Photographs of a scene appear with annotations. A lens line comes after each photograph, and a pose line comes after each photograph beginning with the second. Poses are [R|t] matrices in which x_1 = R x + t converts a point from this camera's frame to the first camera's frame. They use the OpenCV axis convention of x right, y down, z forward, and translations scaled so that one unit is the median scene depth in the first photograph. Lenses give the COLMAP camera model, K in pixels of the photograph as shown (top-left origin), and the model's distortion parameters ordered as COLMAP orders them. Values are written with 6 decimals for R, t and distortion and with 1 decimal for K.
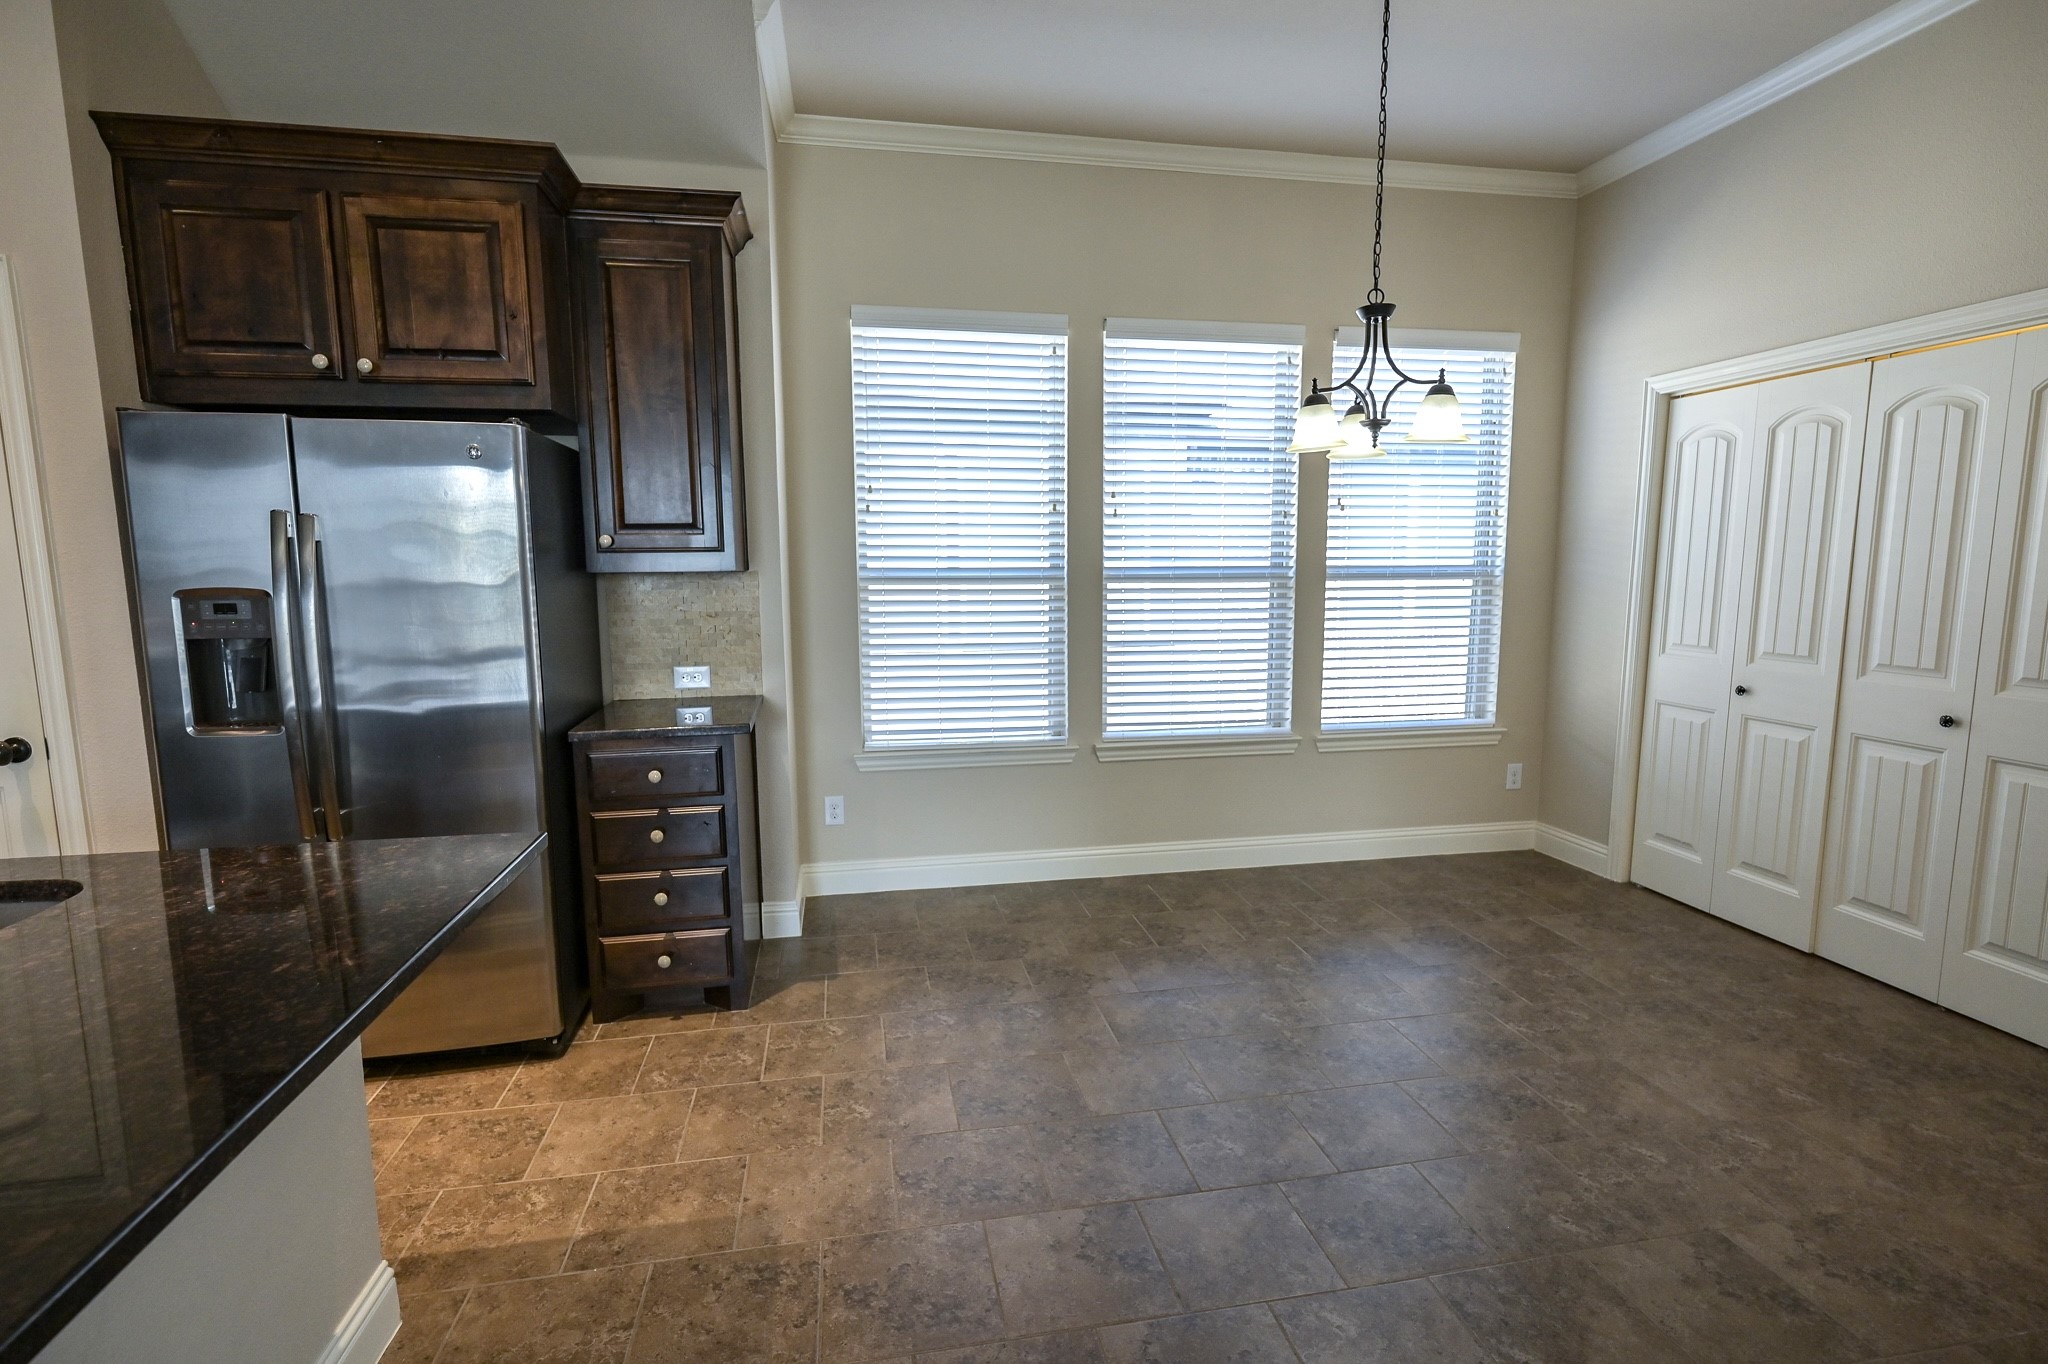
lens RADIAL K [[991.1, 0, 1023.2], [0, 991.1, 686.5], [0, 0, 1]] dist [0.001266, 0.001930]
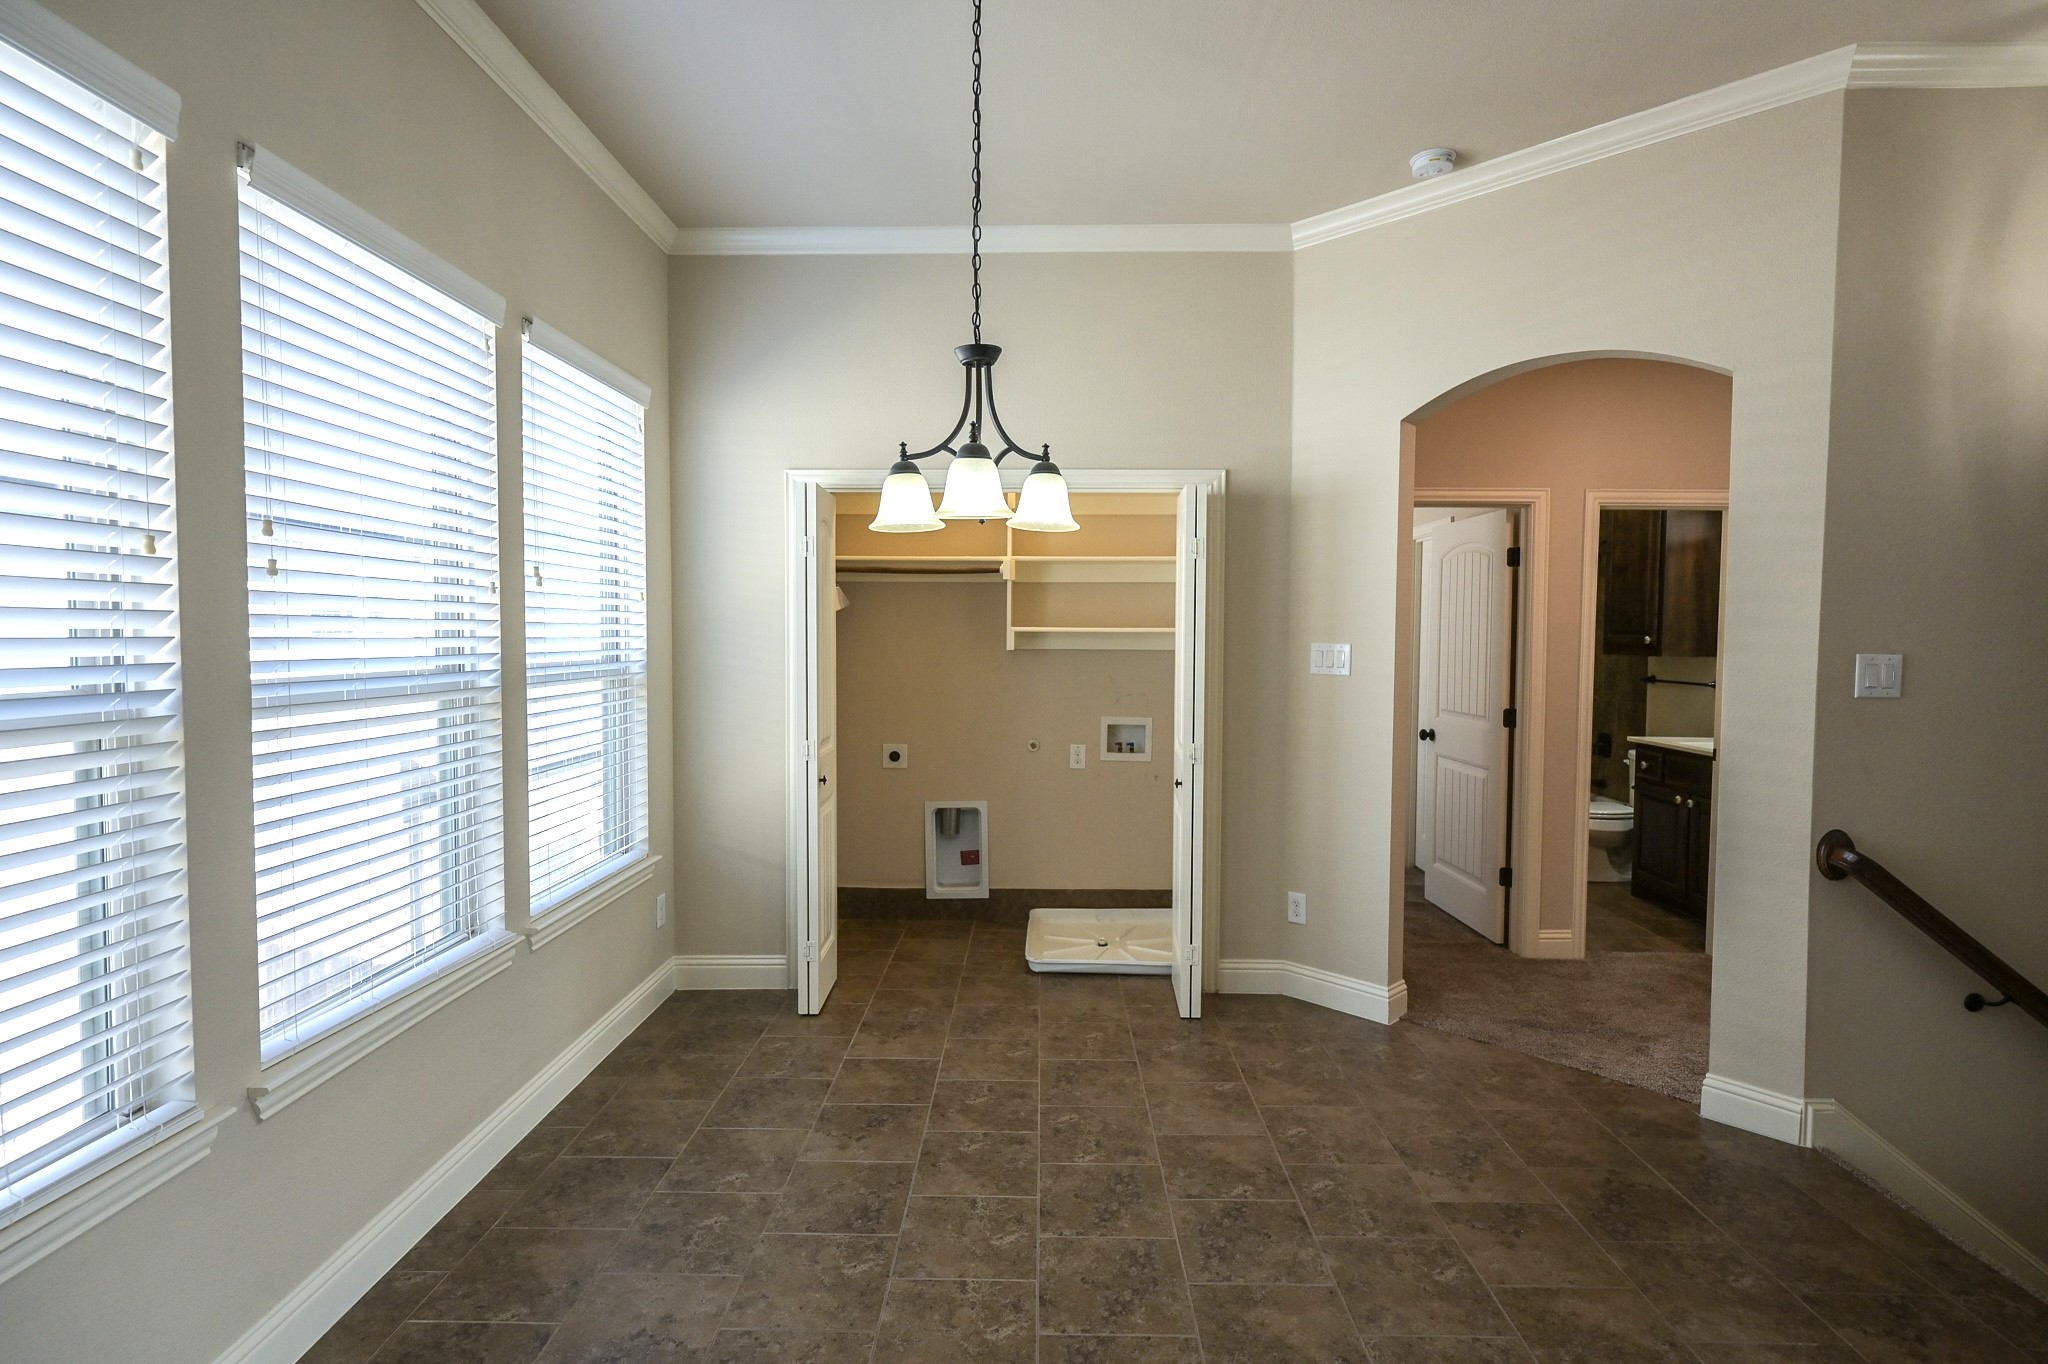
lens RADIAL K [[991.1, 0, 1078.1], [0, 991.1, 676.2], [0, 0, 1]] dist [0.001266, 0.001930]
pose [[0.199702, -0.035714, 0.979206, -0.329772], [0.123463, 0.992288, 0.011011, -0.096576], [-0.972047, 0.118697, 0.202571, 0.633700]]
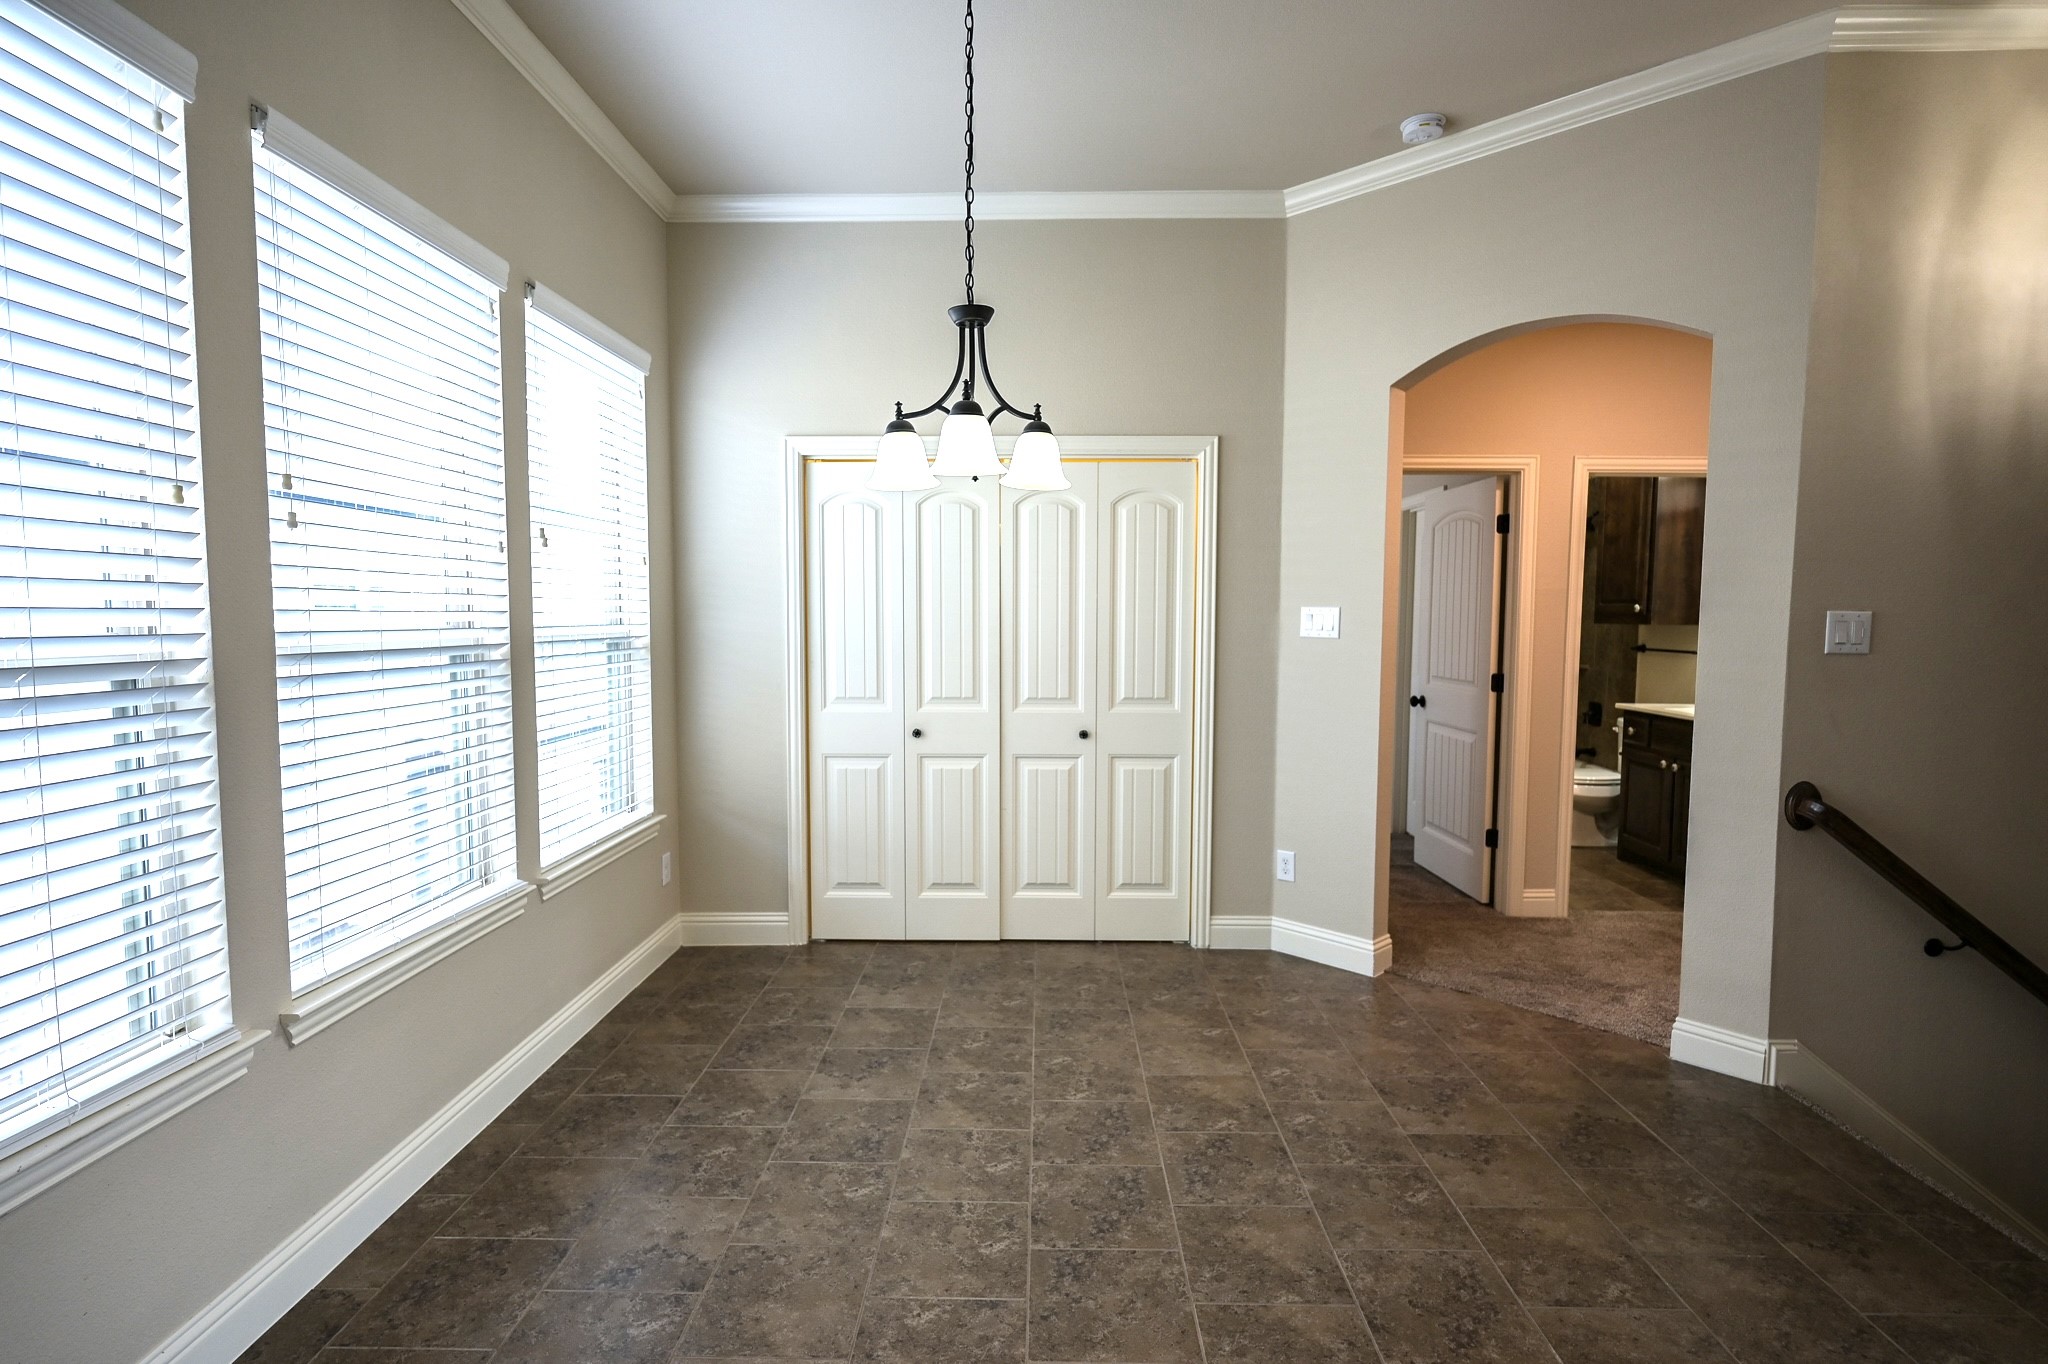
lens RADIAL K [[991.1, 0, 1076.8], [0, 991.1, 680.2], [0, 0, 1]] dist [0.001266, 0.001930]
pose [[0.200703, -0.061716, 0.977706, -0.351833], [0.123585, 0.991635, 0.037226, -0.079504], [-0.971826, 0.113359, 0.206651, 0.624914]]
